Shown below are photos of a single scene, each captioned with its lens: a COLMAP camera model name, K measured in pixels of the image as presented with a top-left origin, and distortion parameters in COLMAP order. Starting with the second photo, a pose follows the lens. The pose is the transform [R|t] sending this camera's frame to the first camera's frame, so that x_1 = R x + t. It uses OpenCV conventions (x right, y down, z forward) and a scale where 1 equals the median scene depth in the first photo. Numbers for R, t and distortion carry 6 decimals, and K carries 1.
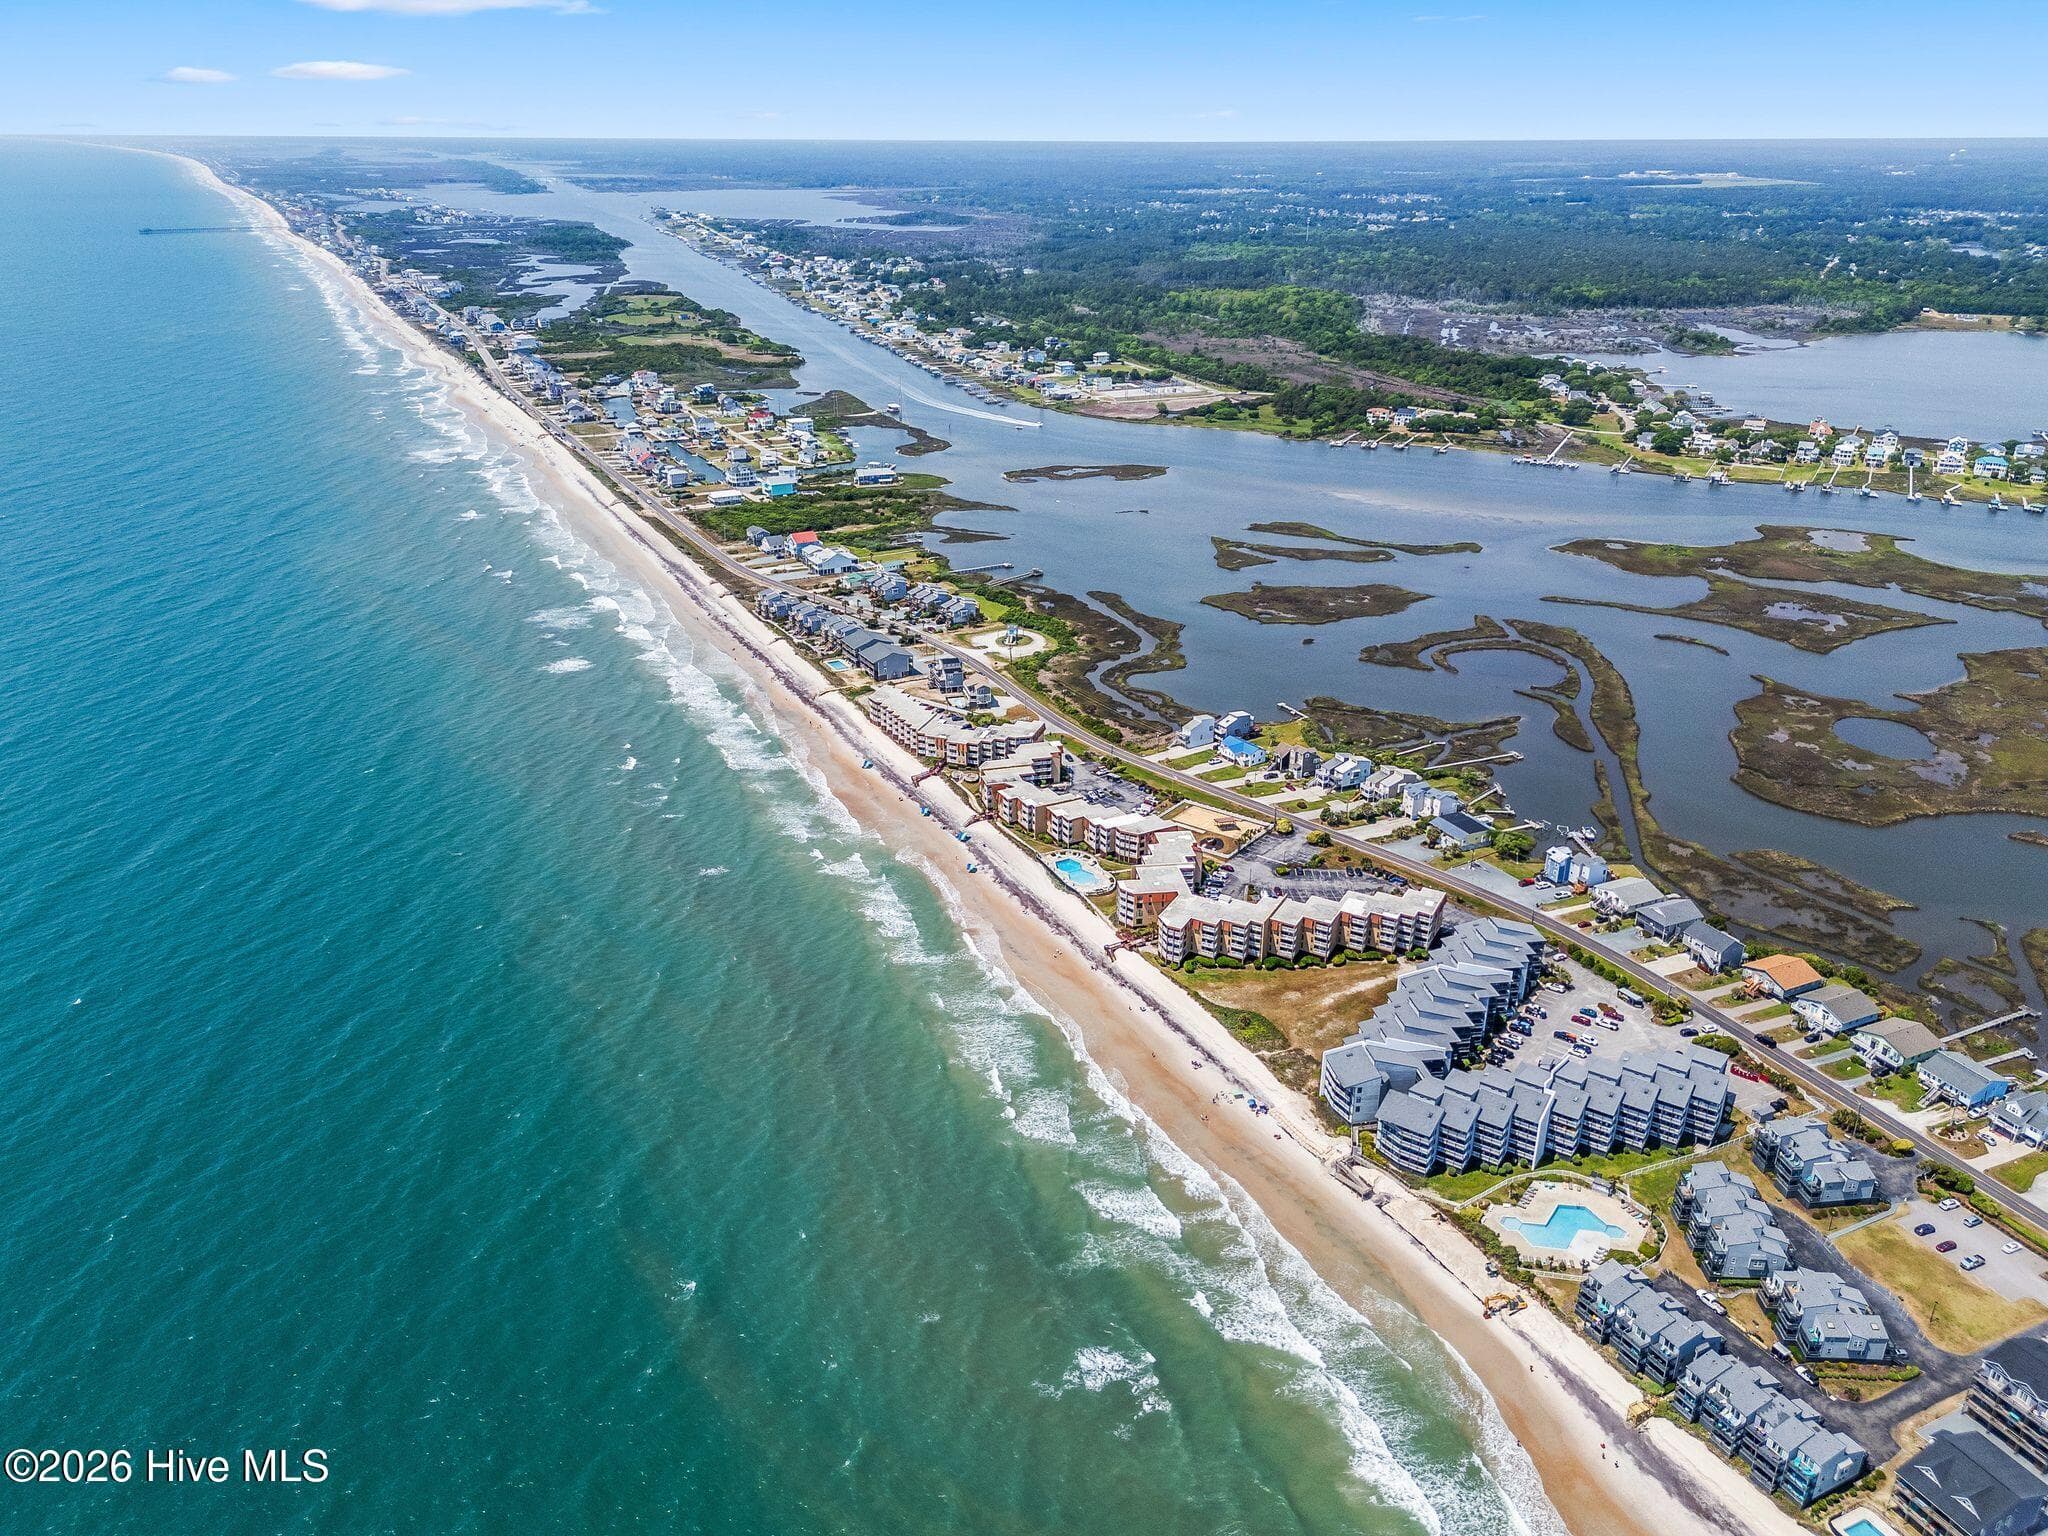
lens RADIAL K [[1466.9, 0, 1007.2], [0, 1466.9, 763.9], [0, 0, 1]] dist [0.084372, -0.075489]
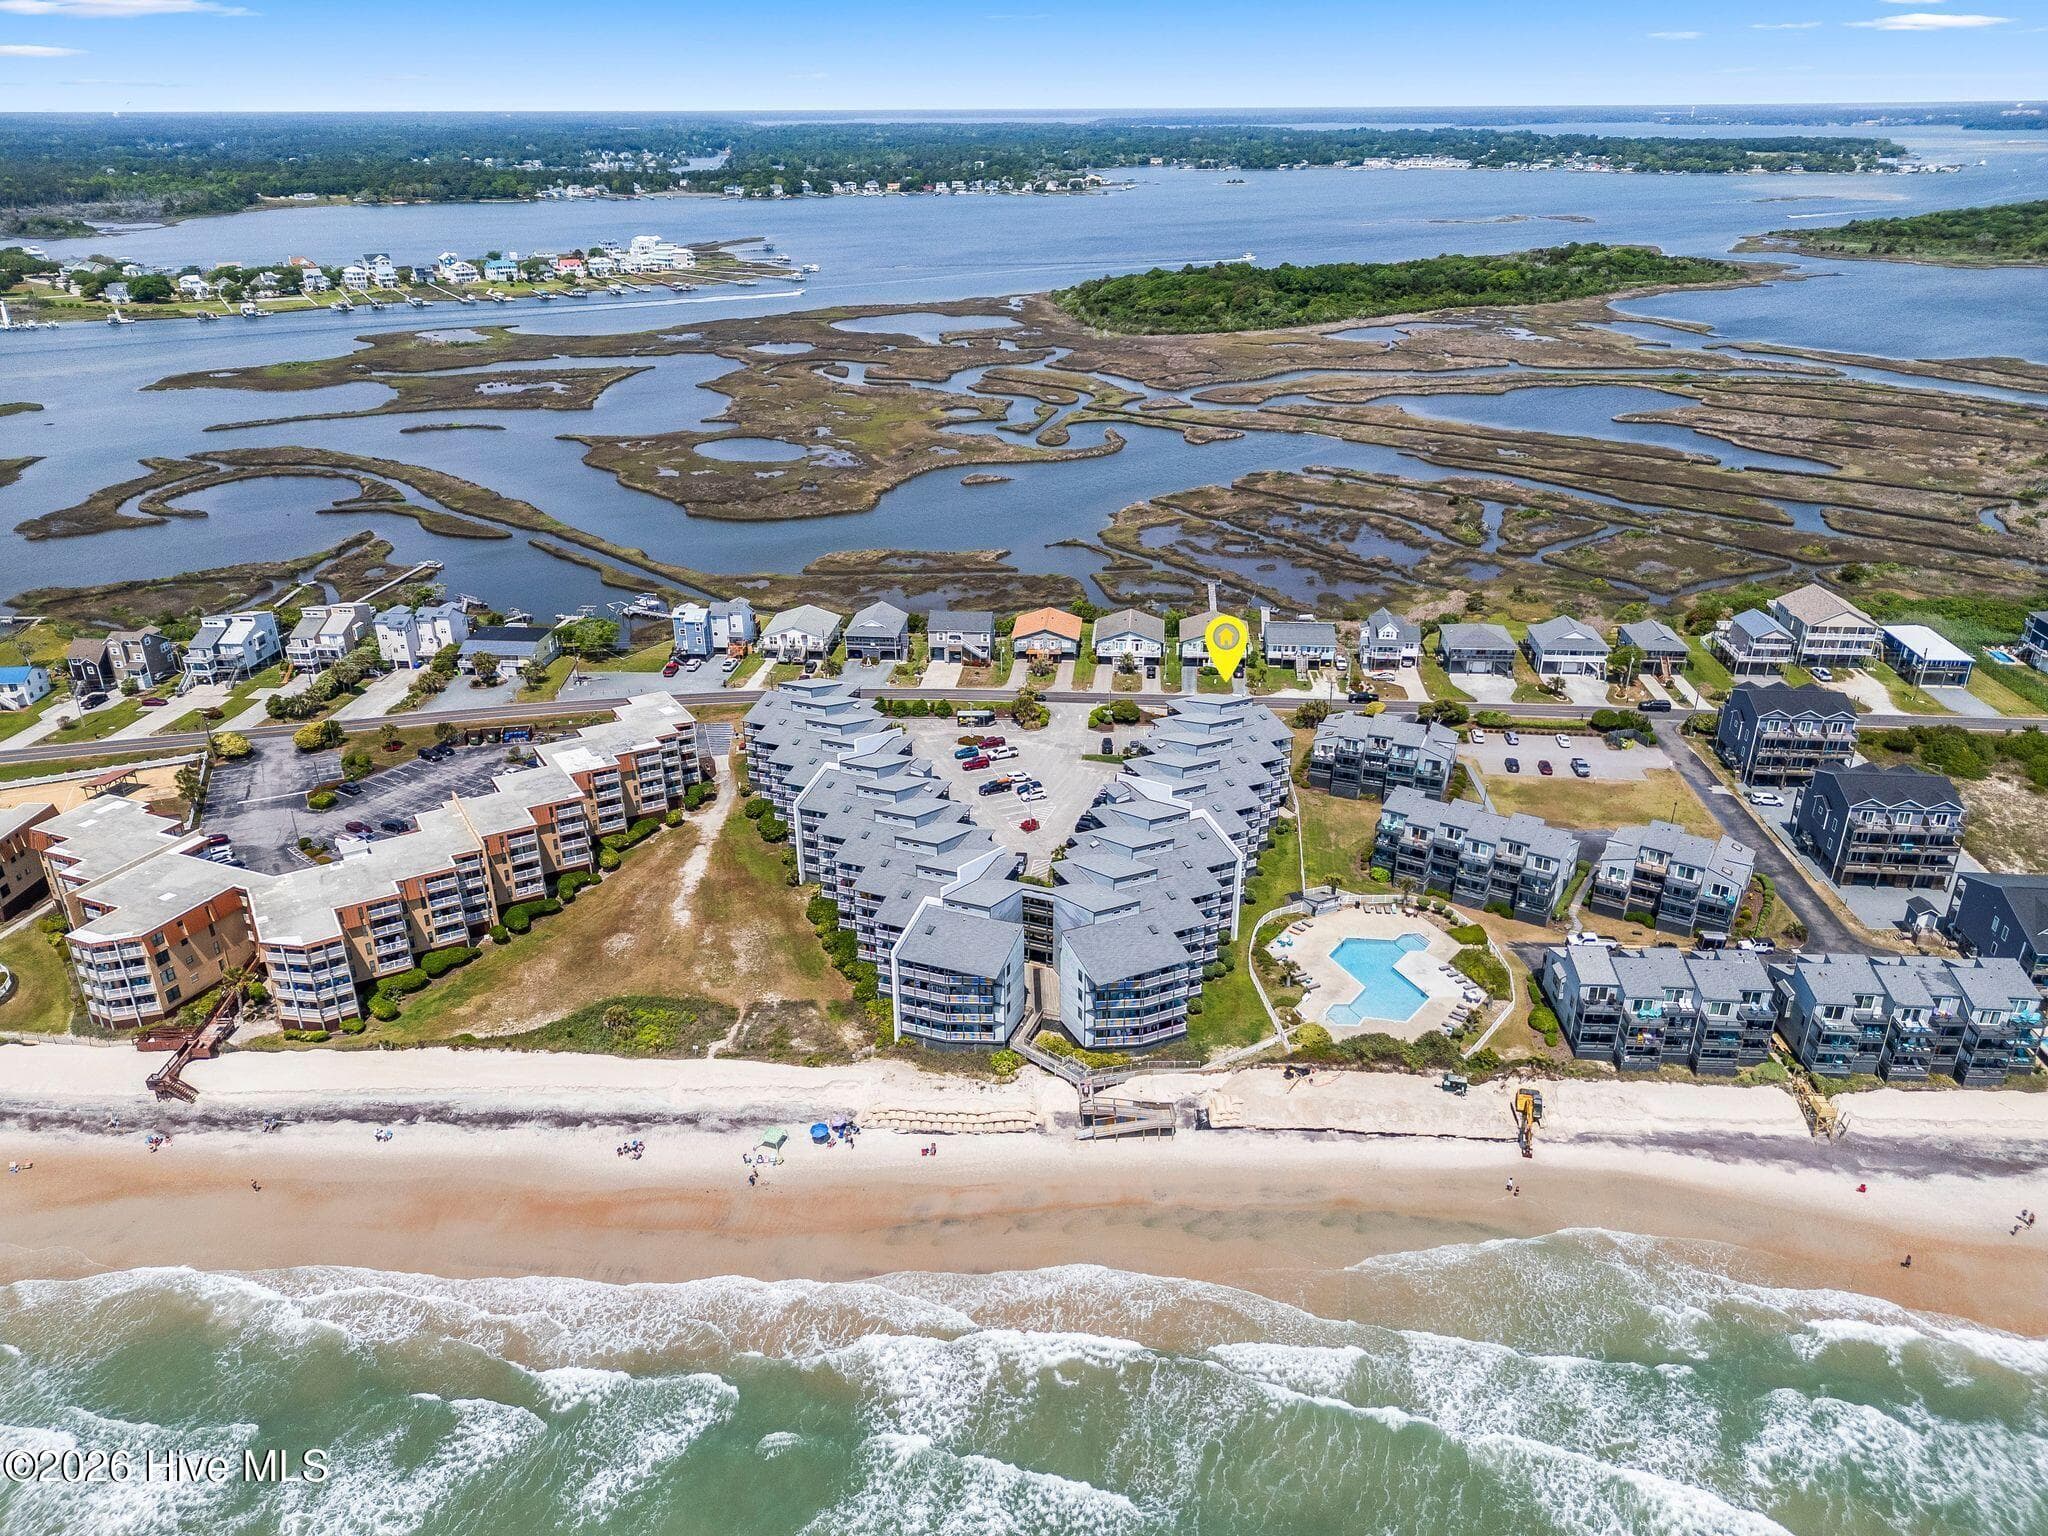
lens RADIAL K [[1466.9, 0, 1007.2], [0, 1466.9, 763.9], [0, 0, 1]] dist [0.084372, -0.075489]
pose [[0.498928, -0.355589, 0.790334, -0.107209], [0.349857, 0.916977, 0.191708, 0.051414], [-0.792888, 0.180856, 0.581911, 0.582666]]
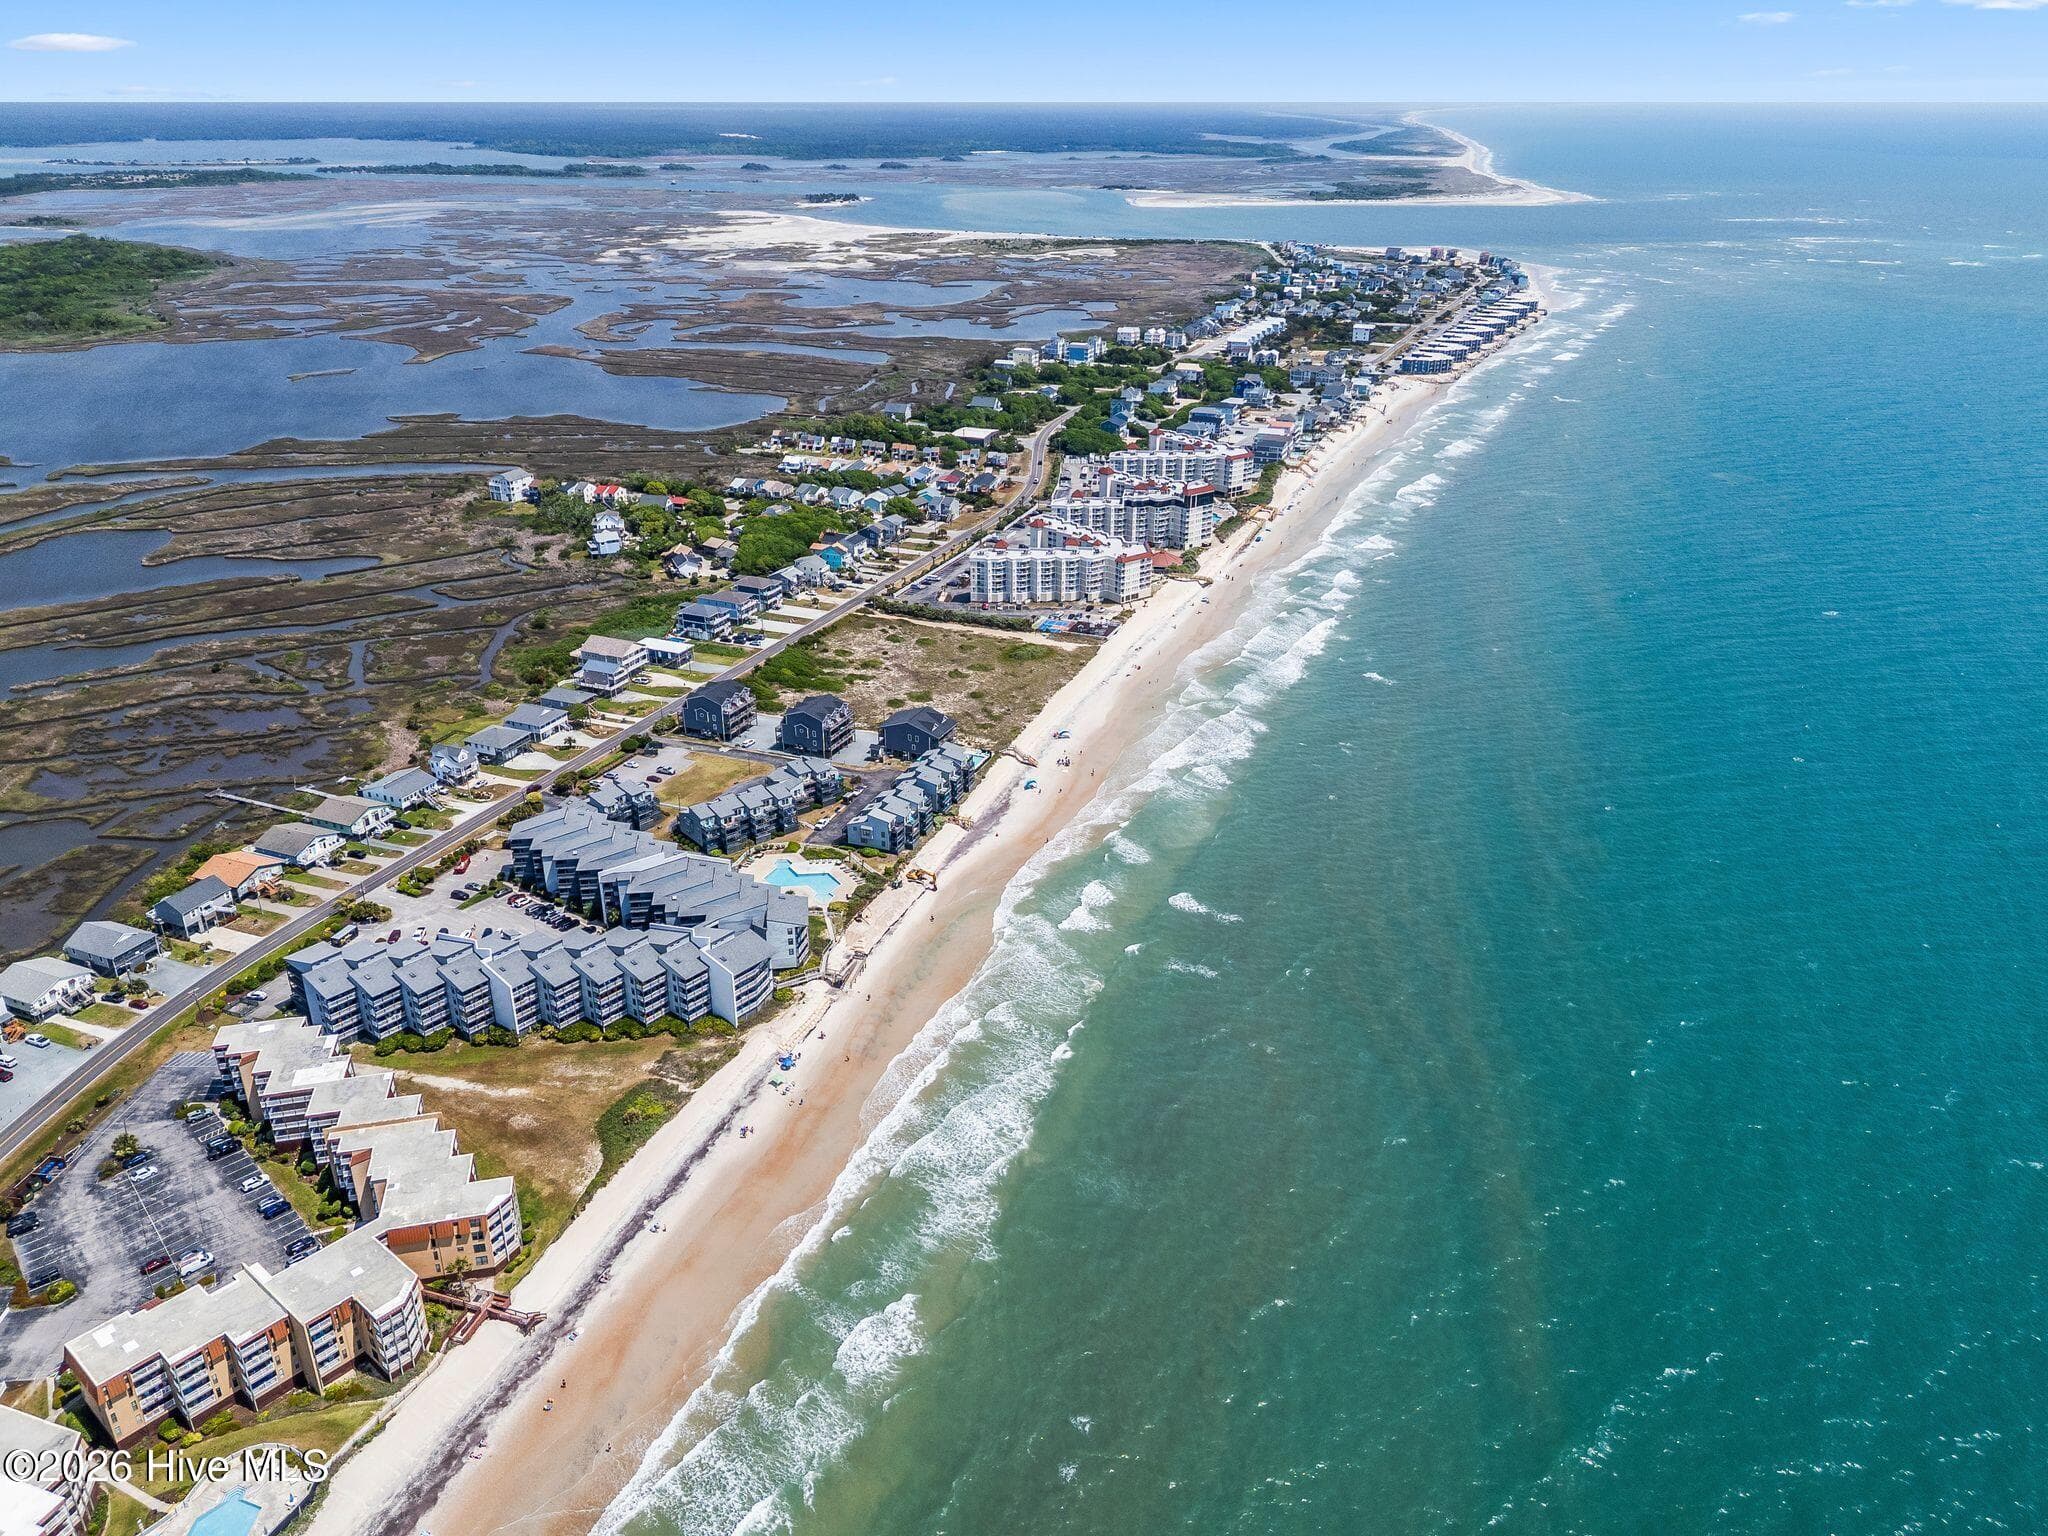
lens RADIAL K [[1464.0, 0, 1064.5], [0, 1464.0, 765.9], [0, 0, 1]] dist [0.079262, -0.084934]
pose [[-0.695213, -0.304095, 0.651310, -0.373515], [0.277726, 0.722099, 0.633594, -0.323068], [-0.662984, 0.621368, -0.417557, 0.988982]]
